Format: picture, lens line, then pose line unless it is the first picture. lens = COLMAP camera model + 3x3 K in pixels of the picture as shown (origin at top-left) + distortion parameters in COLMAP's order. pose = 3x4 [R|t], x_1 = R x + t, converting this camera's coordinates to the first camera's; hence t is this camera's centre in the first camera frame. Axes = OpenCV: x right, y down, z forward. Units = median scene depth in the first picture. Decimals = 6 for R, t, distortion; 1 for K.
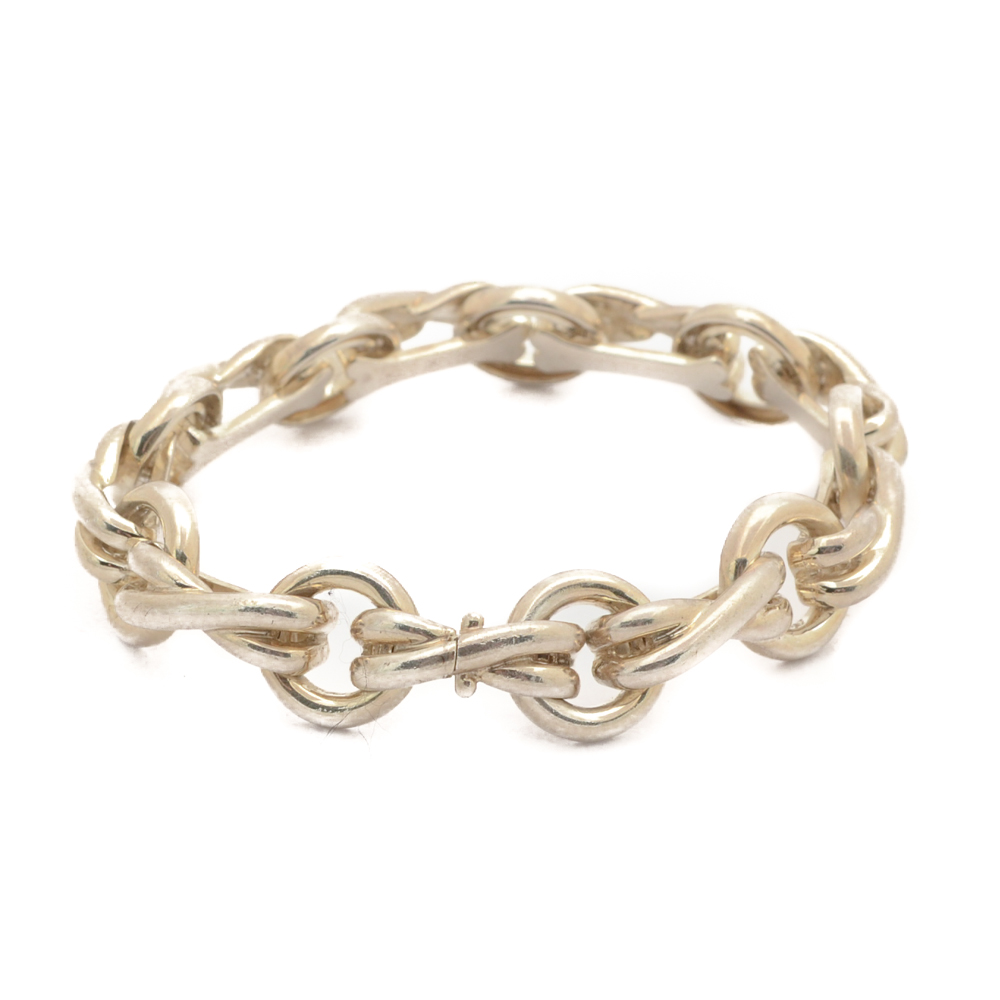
lens RADIAL K [[3360.9, 0, 499.4], [0, 3360.9, 500.3], [0, 0, 1]] dist [-0.602269, 0.000000]
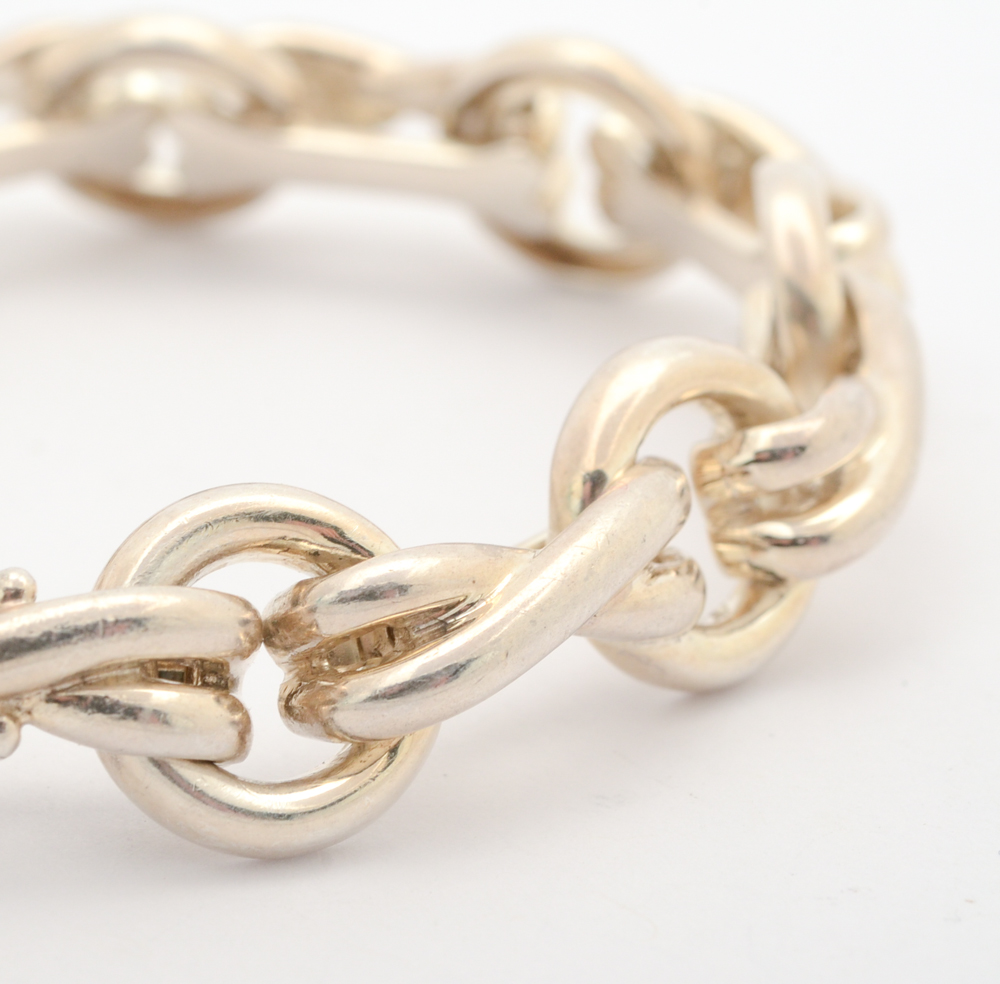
lens RADIAL K [[3463.2, 0, 501.0], [0, 3463.2, 492.1], [0, 0, 1]] dist [-0.184628, 0.000000]
pose [[0.996908, -0.011348, 0.077751, 0.021261], [0.018731, 0.995311, -0.094898, 0.066499], [-0.076309, 0.096061, 0.992446, 0.519503]]
